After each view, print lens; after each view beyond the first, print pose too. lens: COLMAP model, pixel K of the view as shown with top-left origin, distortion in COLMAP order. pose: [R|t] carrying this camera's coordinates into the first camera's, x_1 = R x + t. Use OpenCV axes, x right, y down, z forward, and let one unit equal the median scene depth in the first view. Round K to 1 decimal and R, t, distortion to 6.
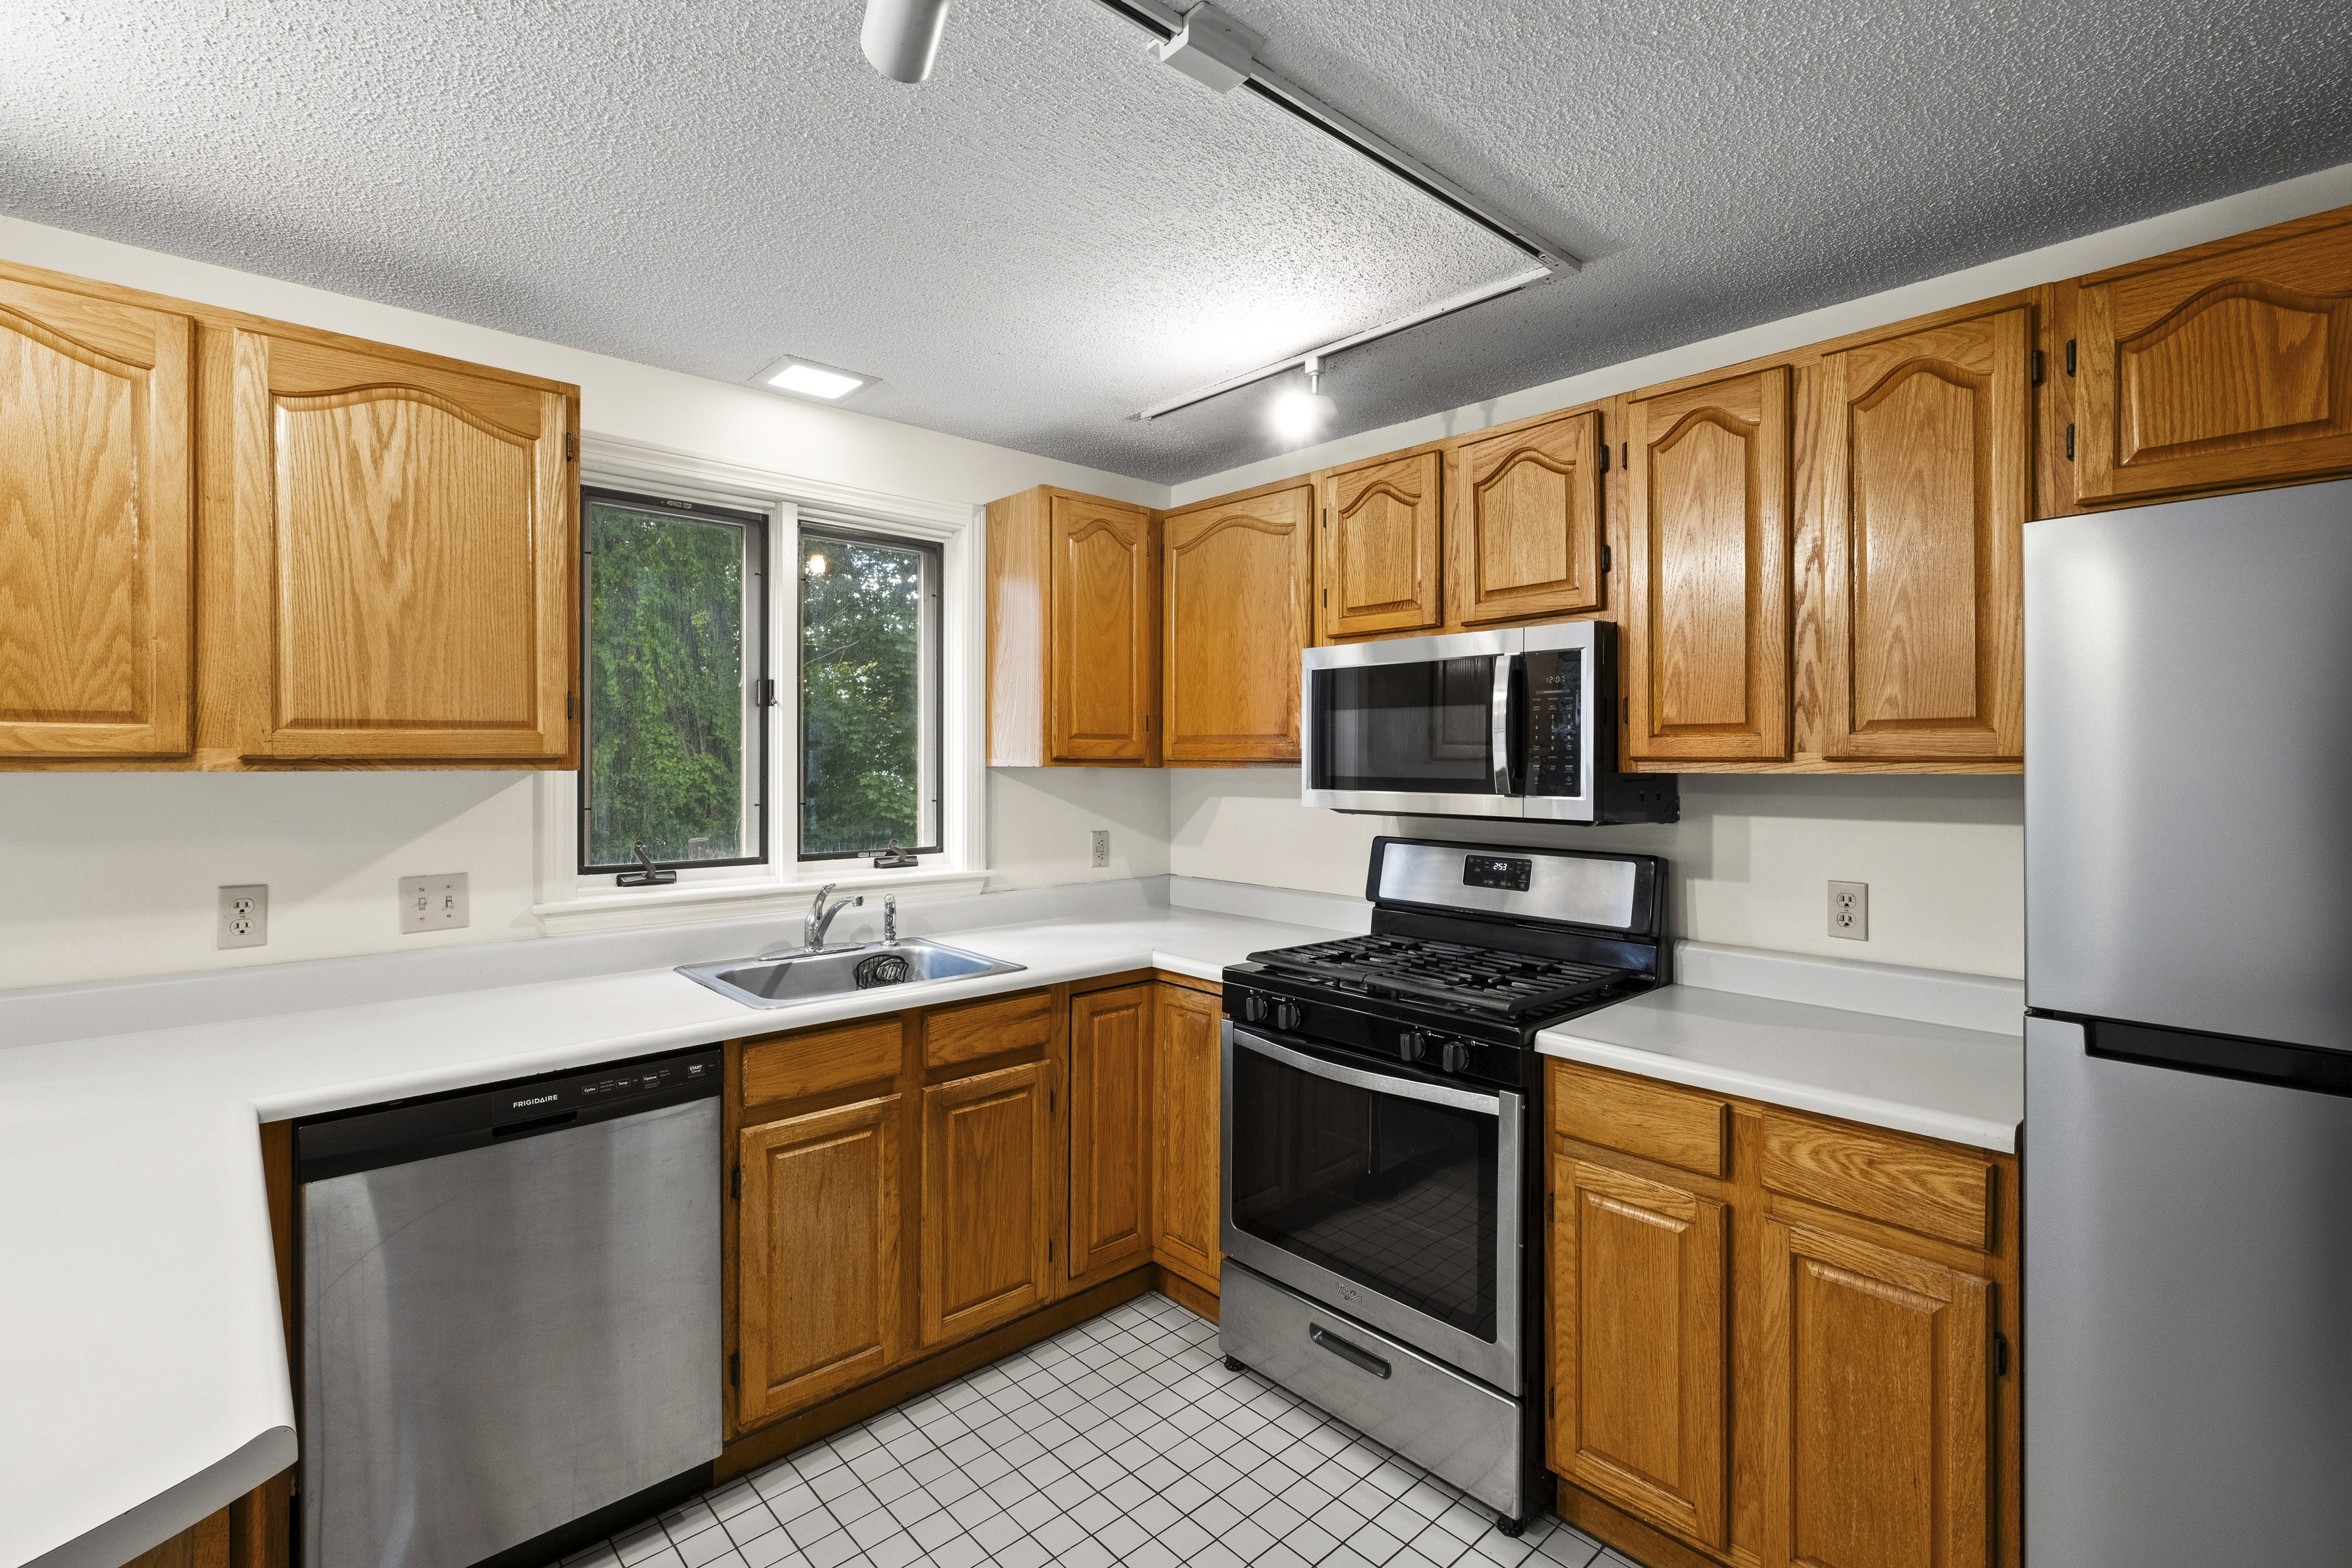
lens RADIAL K [[1056.7, 0, 1183.1], [0, 1056.7, 757.7], [0, 0, 1]] dist [-0.000845, 0.000031]
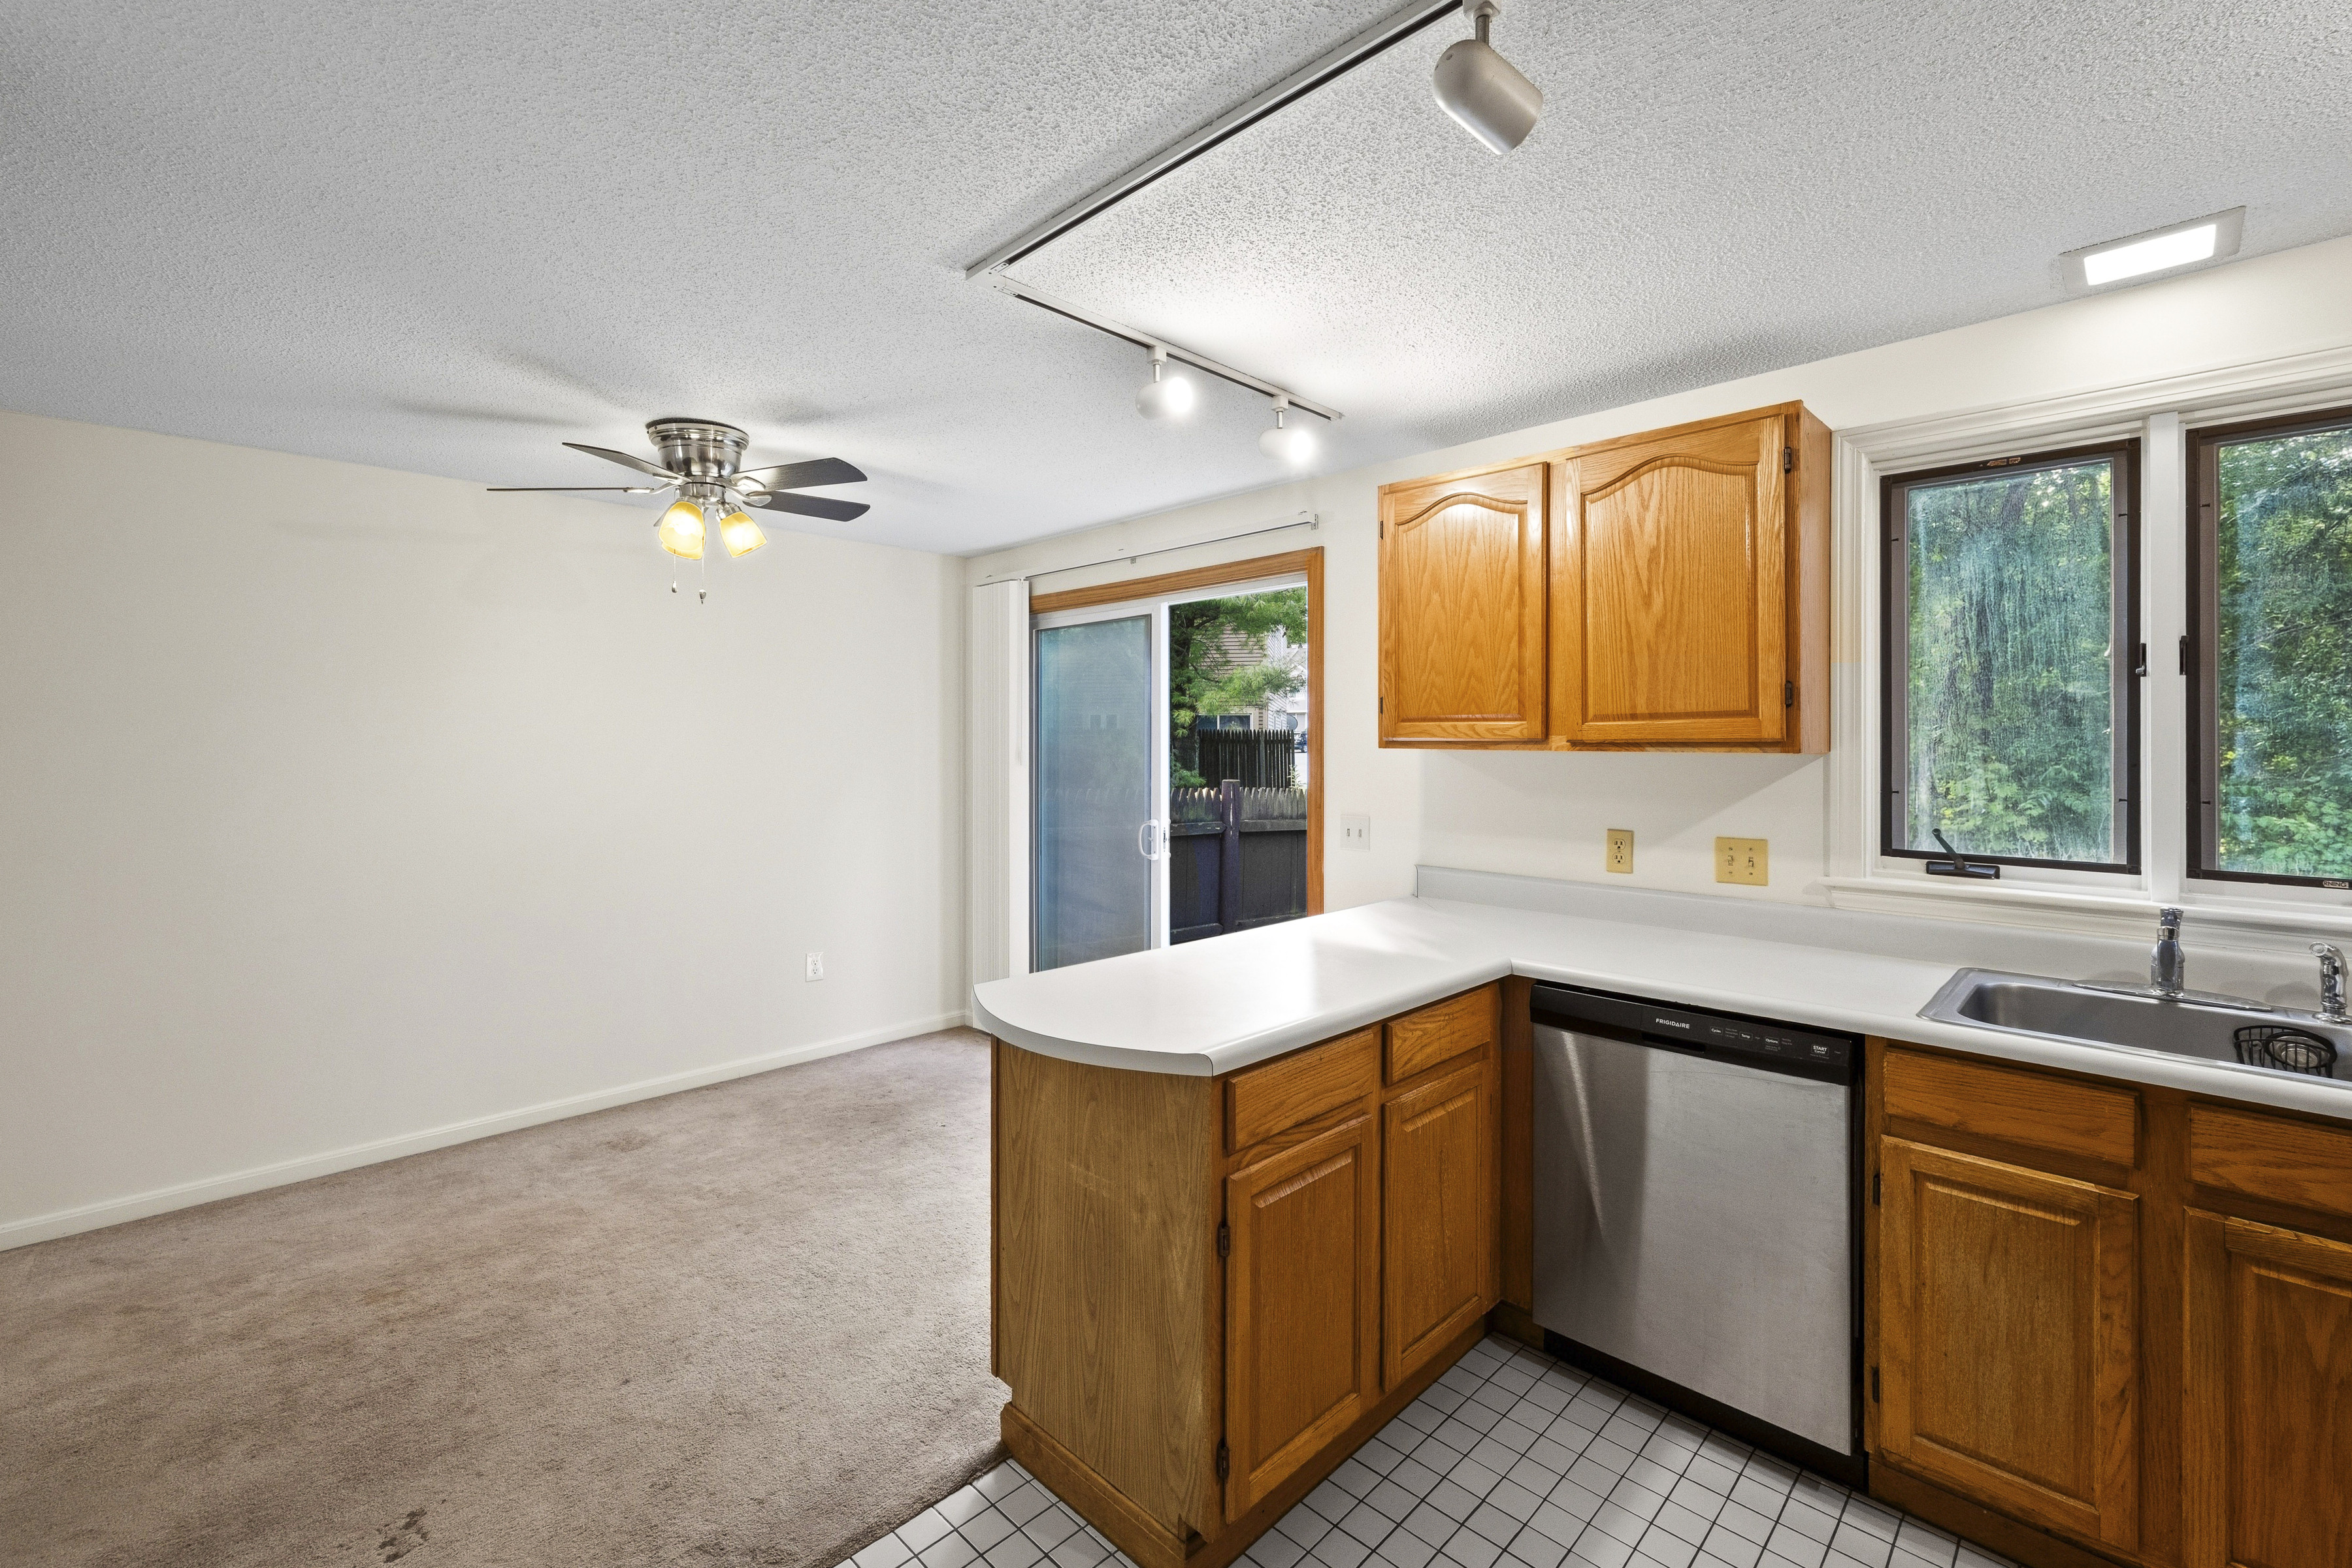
lens RADIAL K [[992.1, 0, 1181.0], [0, 992.1, 743.4], [0, 0, 1]] dist [-0.000500, 0.000510]
pose [[0.045912, 0.000480, -0.998945, 0.409000], [-0.000629, 1.000000, 0.000452, 0.001767], [0.998945, 0.000608, 0.045912, 0.309951]]
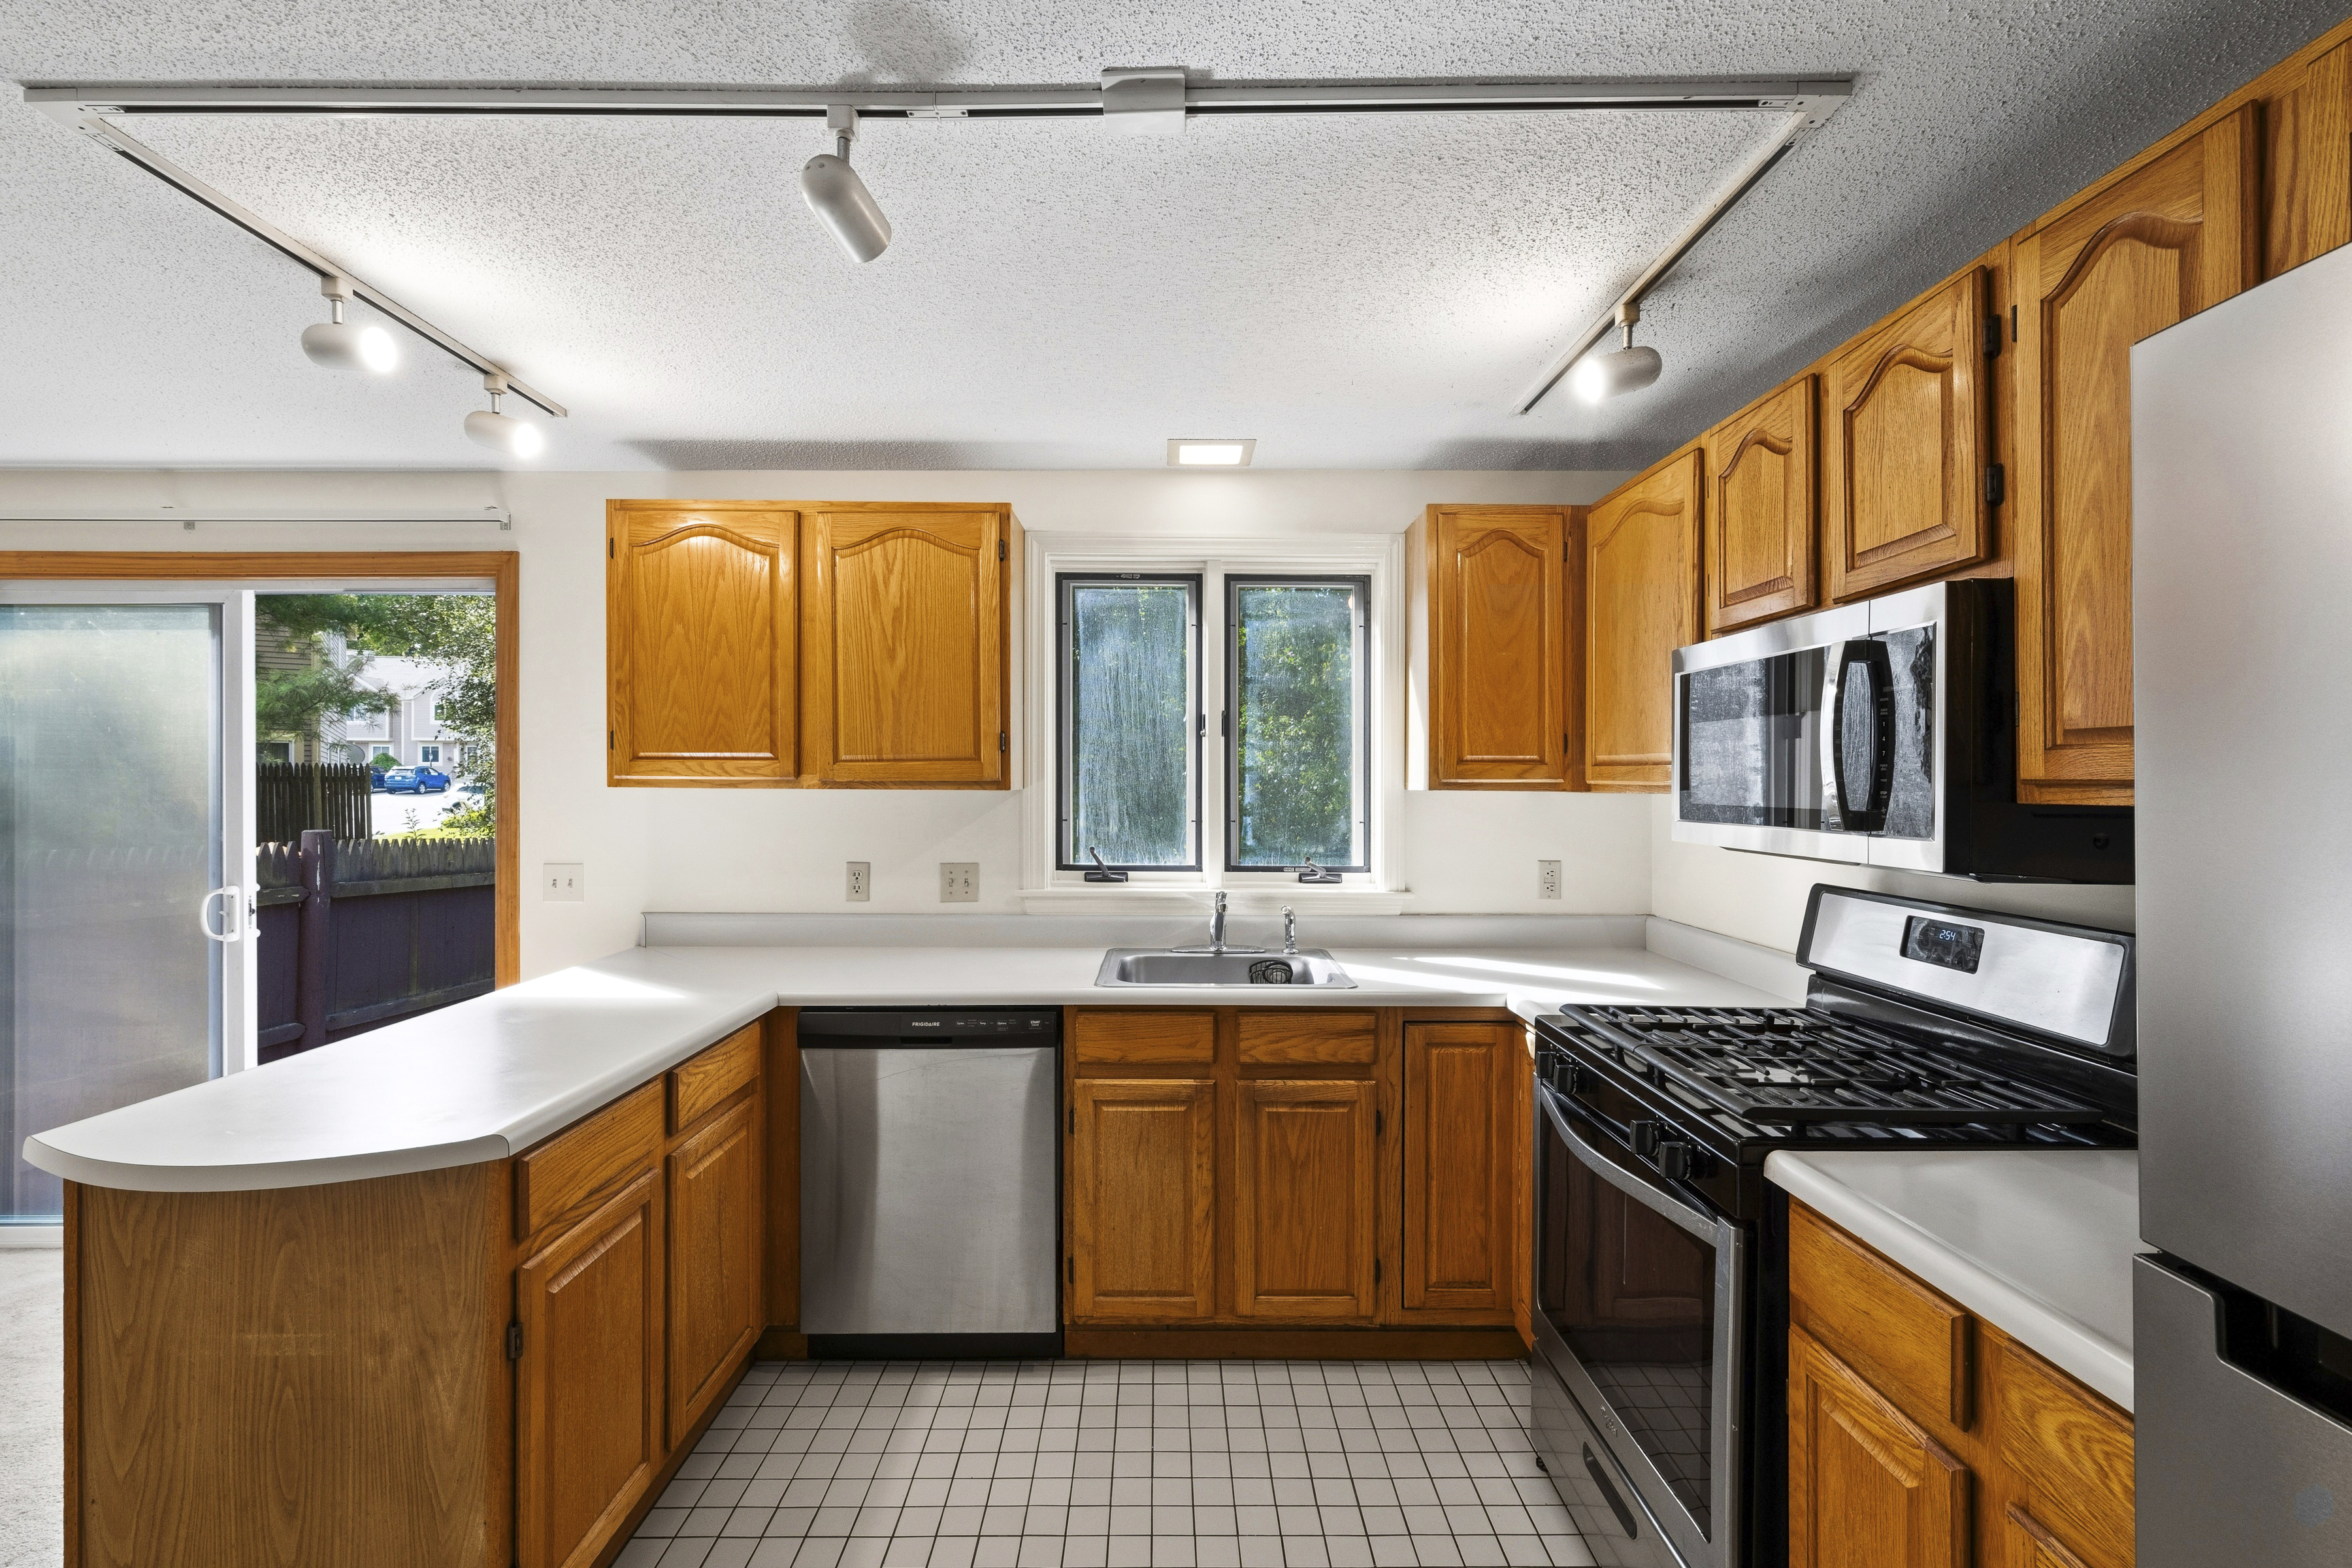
lens RADIAL K [[1044.2, 0, 1171.4], [0, 1044.2, 785.2], [0, 0, 1]] dist [0.001321, 0.000058]
pose [[0.738578, 0.003286, -0.674160, 0.460506], [-0.001354, 0.999993, 0.003391, 0.000924], [0.674167, -0.001592, 0.738577, 0.156625]]
